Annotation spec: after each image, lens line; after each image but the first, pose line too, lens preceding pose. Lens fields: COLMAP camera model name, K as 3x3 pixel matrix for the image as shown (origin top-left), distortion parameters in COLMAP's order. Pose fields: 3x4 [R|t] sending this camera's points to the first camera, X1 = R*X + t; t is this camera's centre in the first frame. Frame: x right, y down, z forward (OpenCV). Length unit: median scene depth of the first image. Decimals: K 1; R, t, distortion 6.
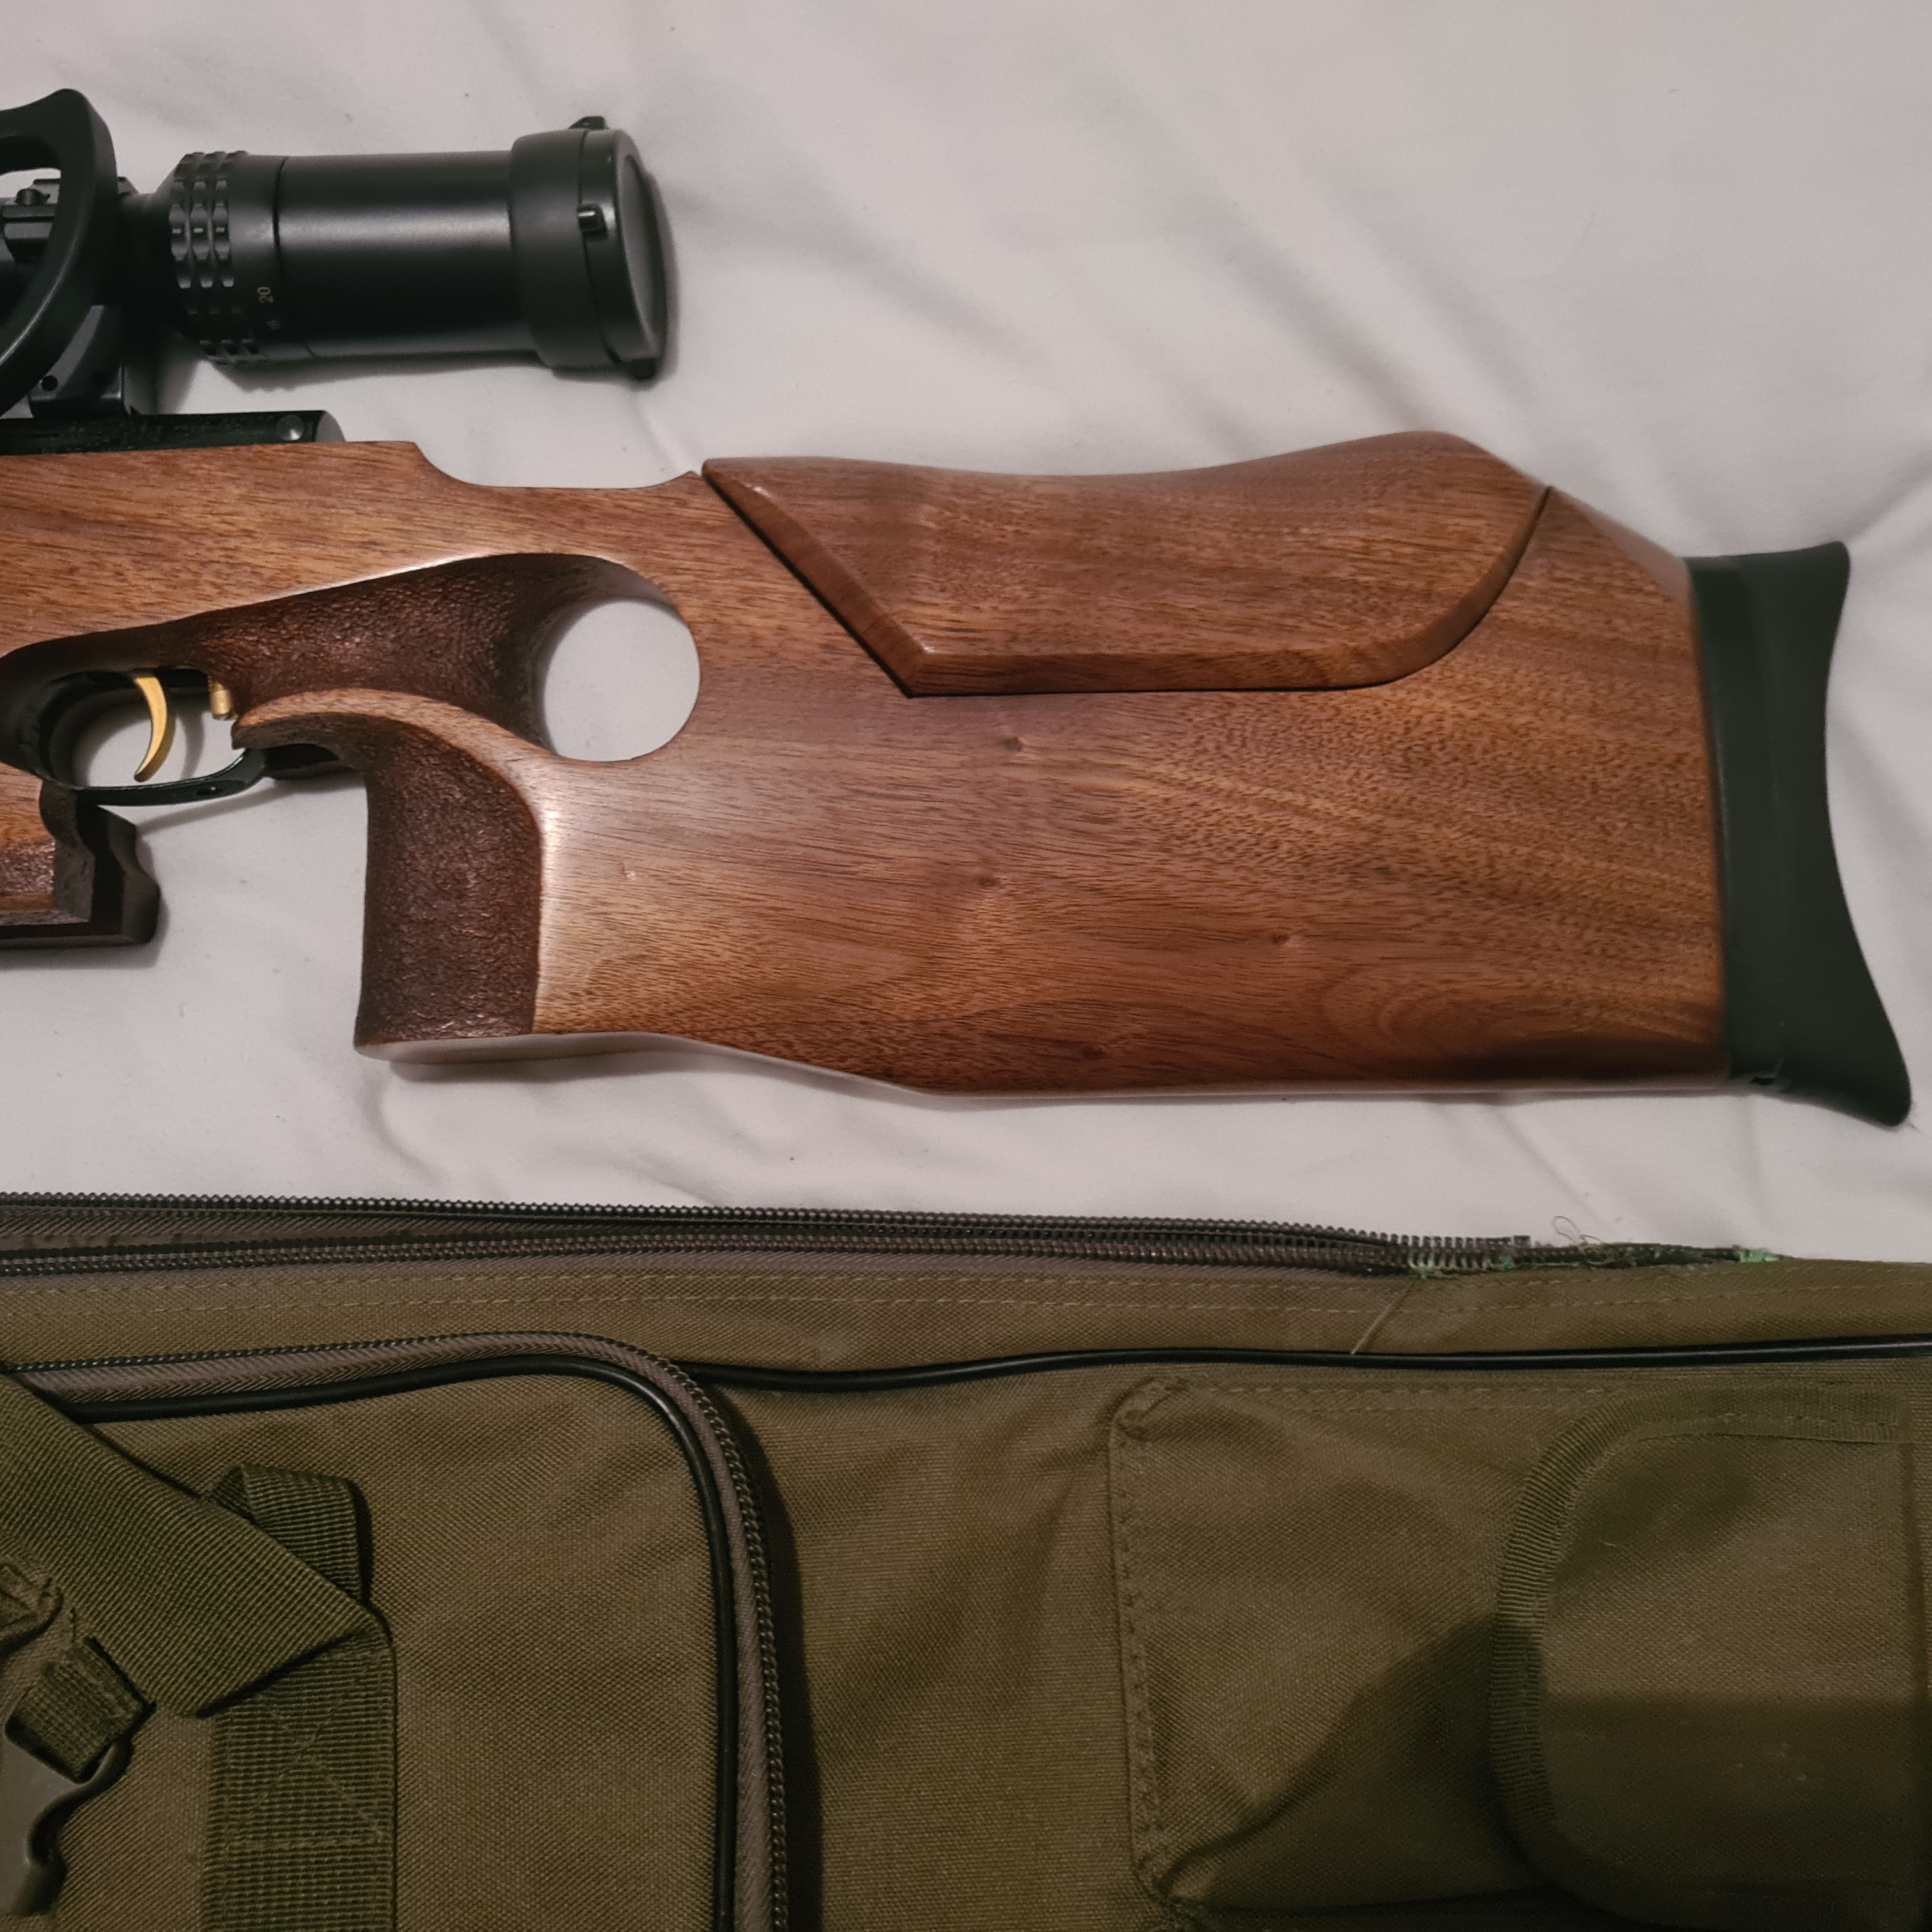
lens RADIAL K [[1934.3, 0, 999.5], [0, 1934.3, 971.5], [0, 0, 1]] dist [0.021452, -0.006096]
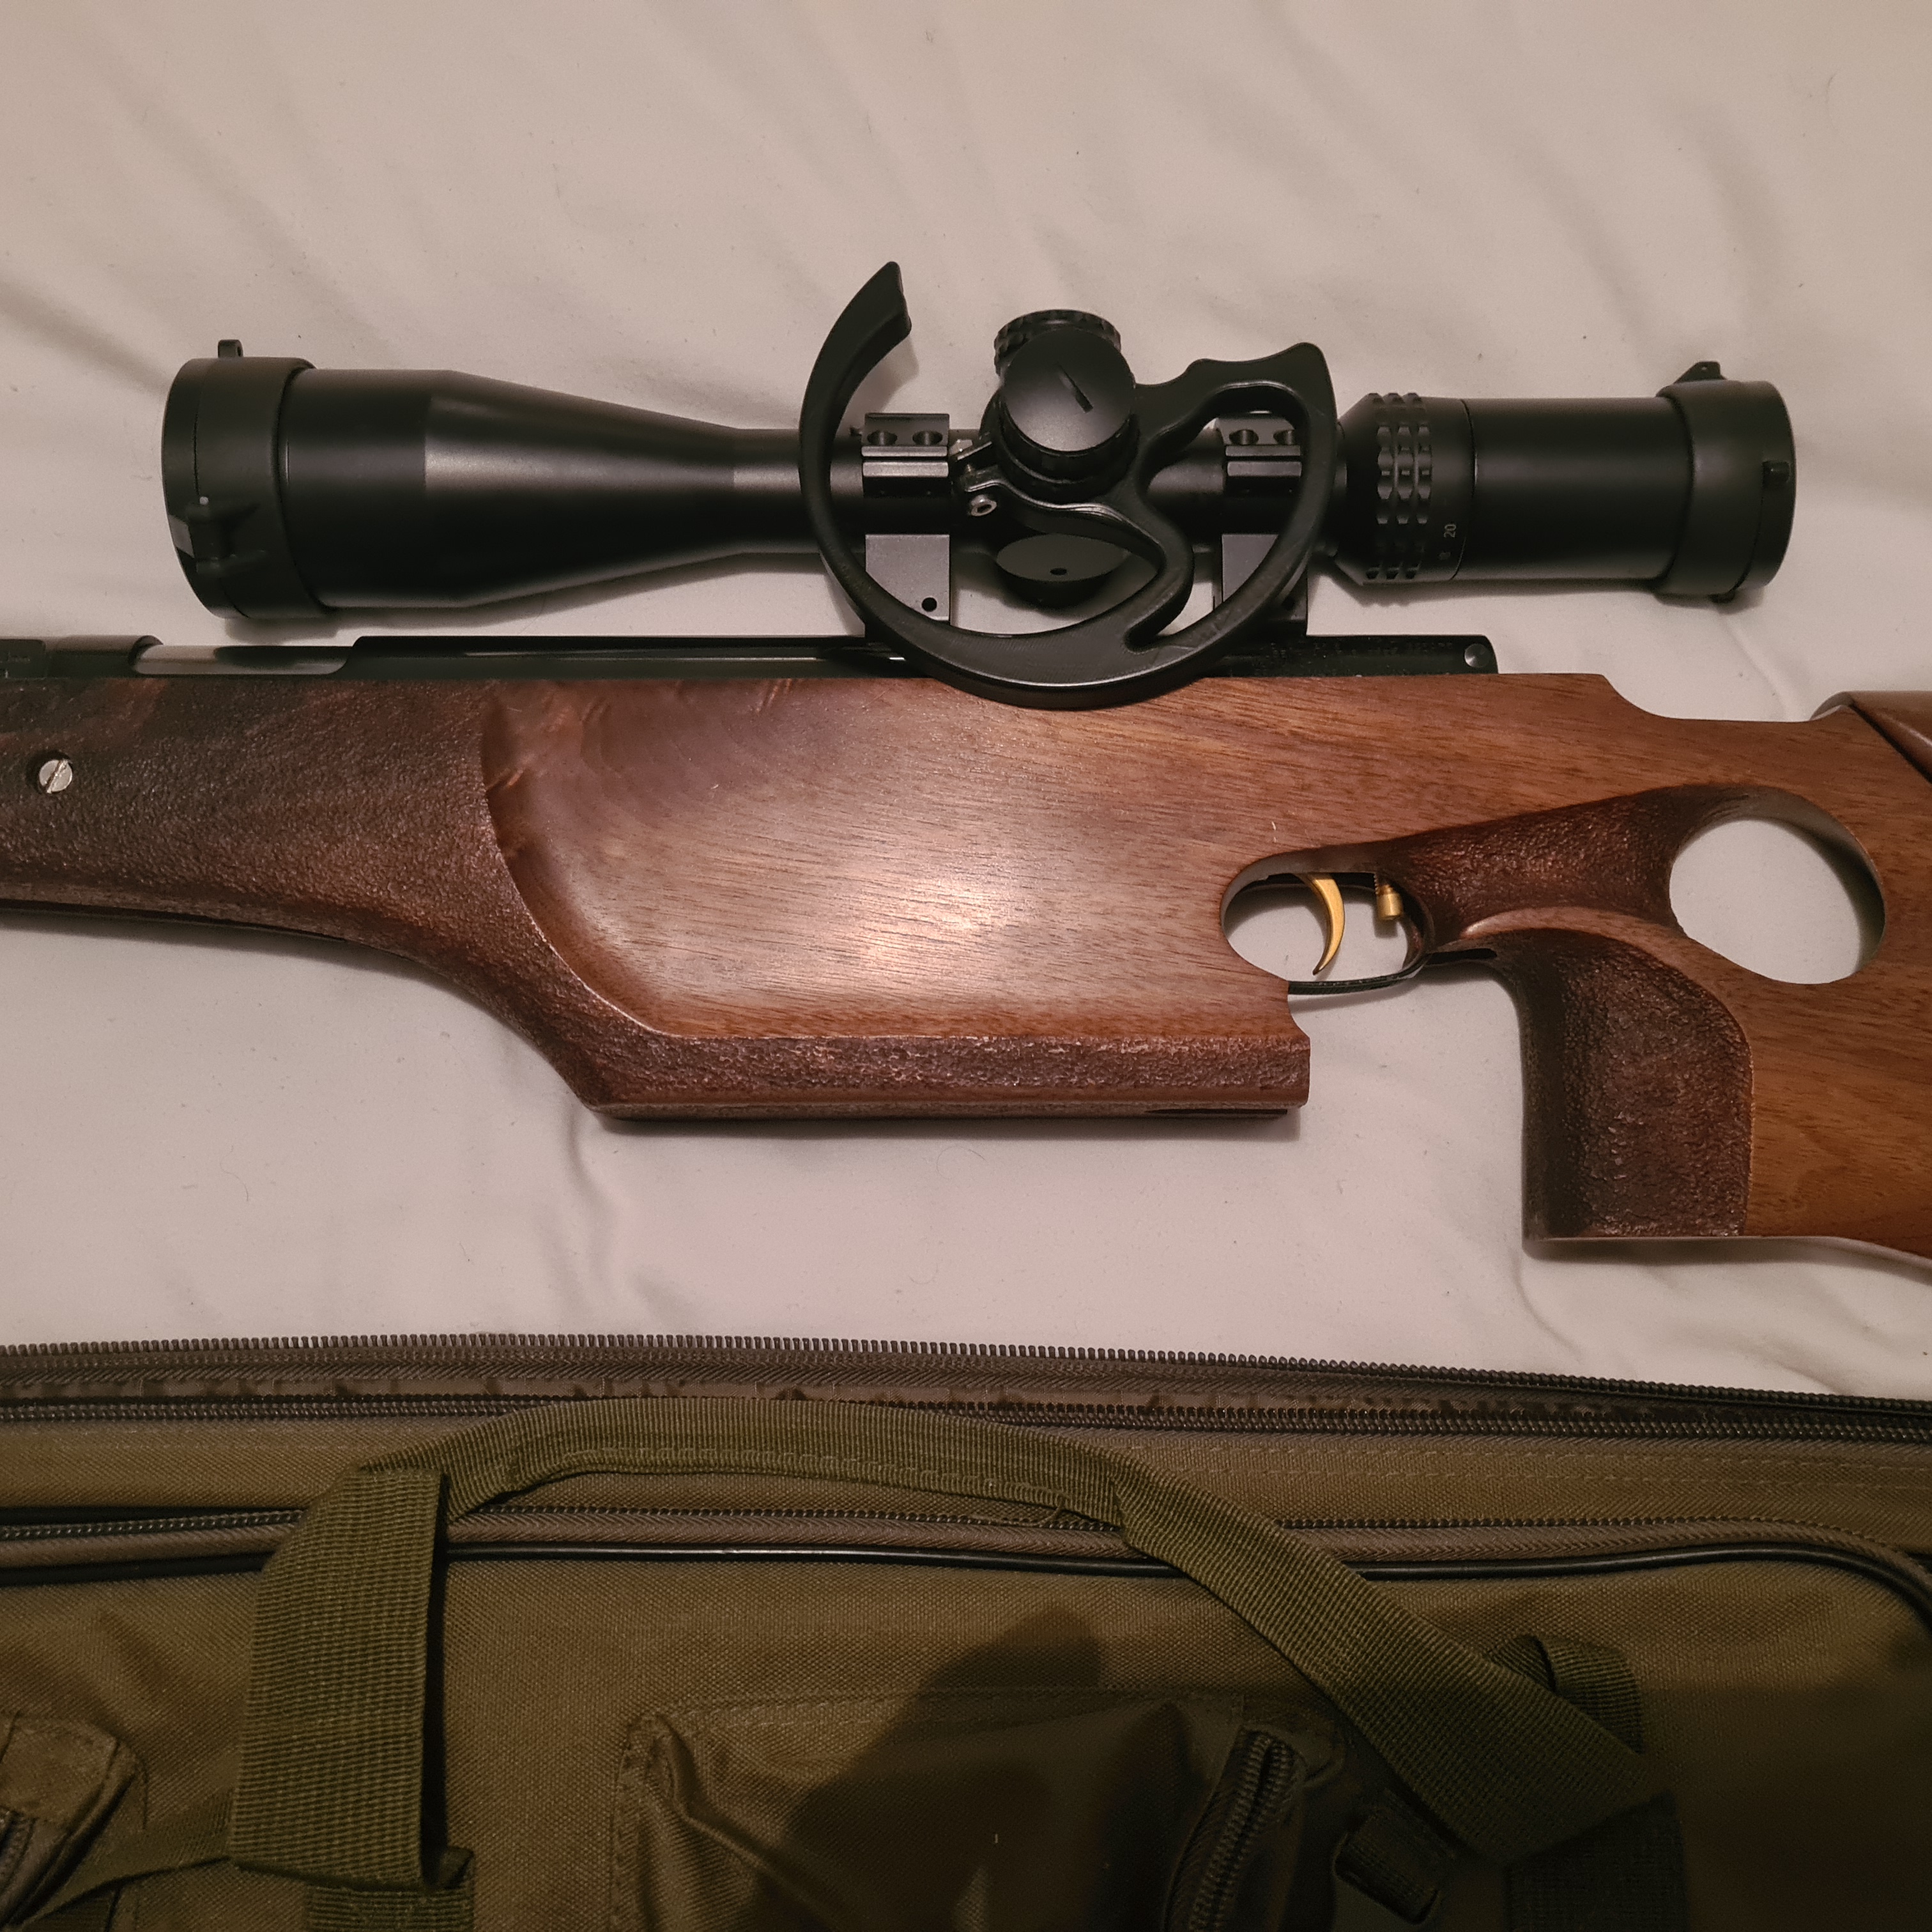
lens RADIAL K [[1934.3, 0, 999.5], [0, 1934.3, 971.5], [0, 0, 1]] dist [0.021452, -0.006096]
pose [[0.998745, 0.040548, -0.029413, -0.608433], [-0.040711, 0.999159, -0.004977, -0.089933], [0.029186, 0.006168, 0.999555, -0.090339]]
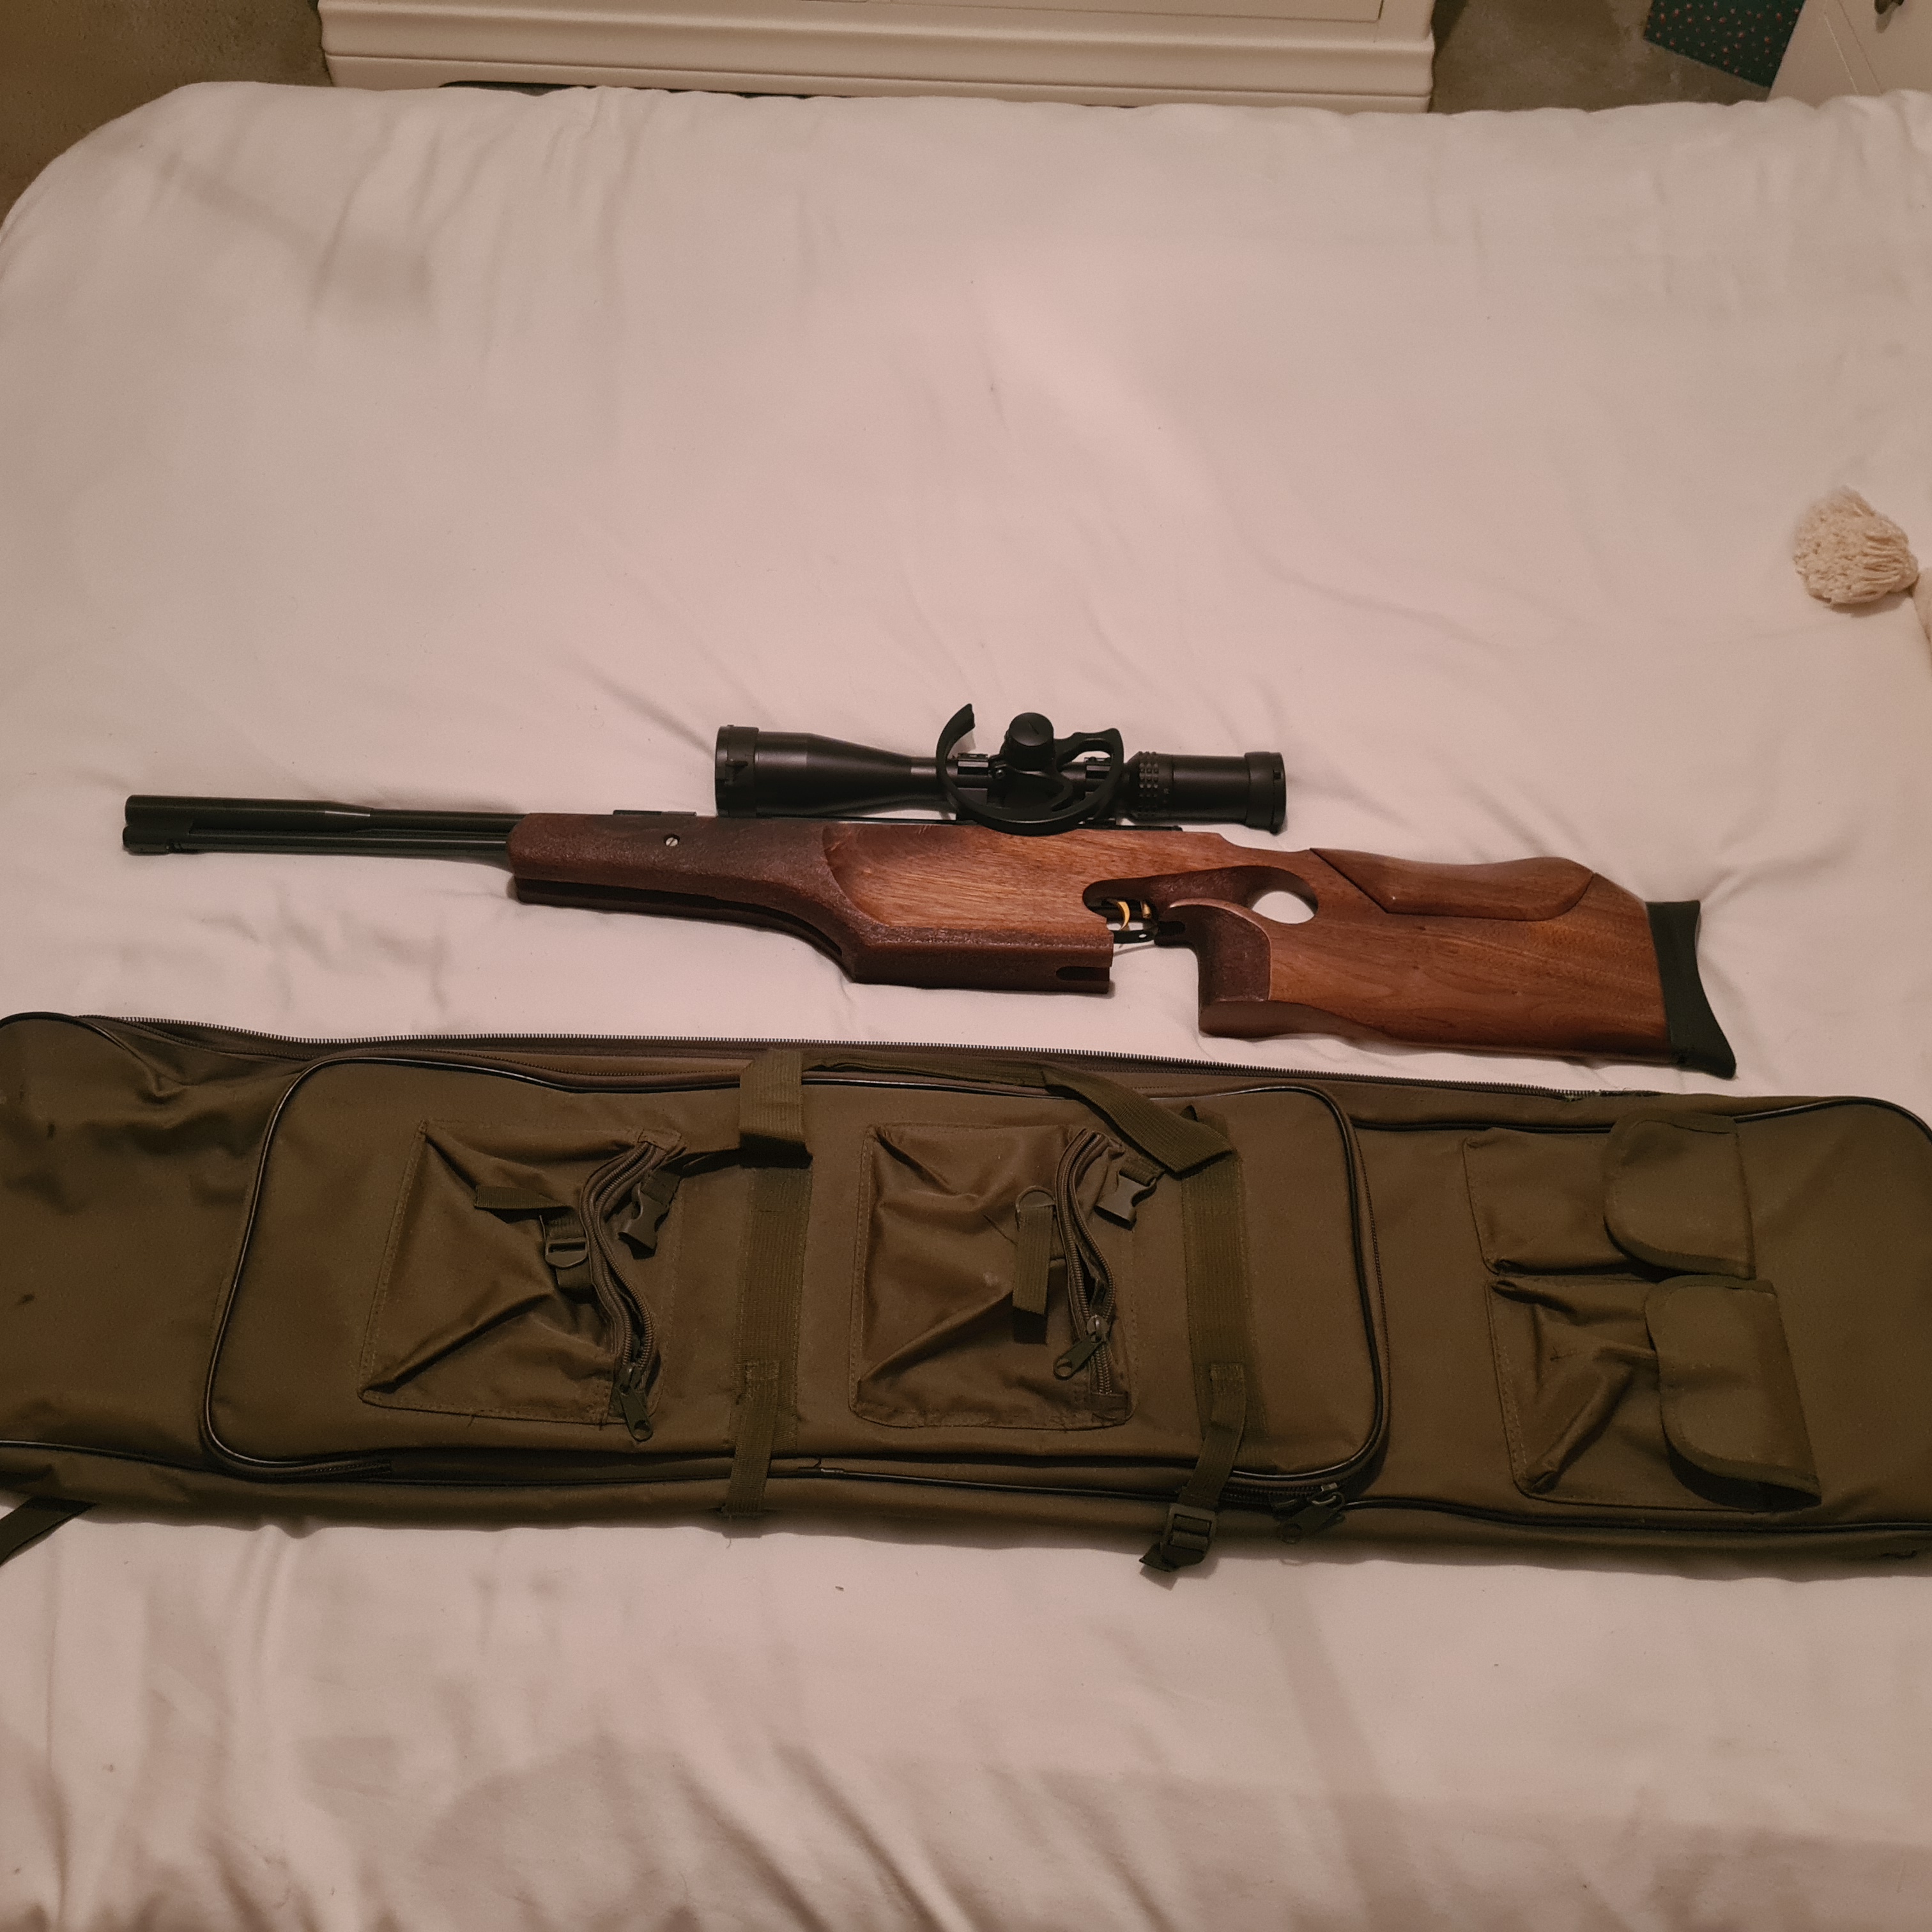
lens RADIAL K [[1934.3, 0, 999.5], [0, 1934.3, 971.5], [0, 0, 1]] dist [0.021452, -0.006096]
pose [[0.998137, 0.056740, -0.022408, -0.574550], [-0.060936, 0.909971, -0.410170, 1.211066], [-0.002882, 0.410772, 0.911734, -1.707279]]
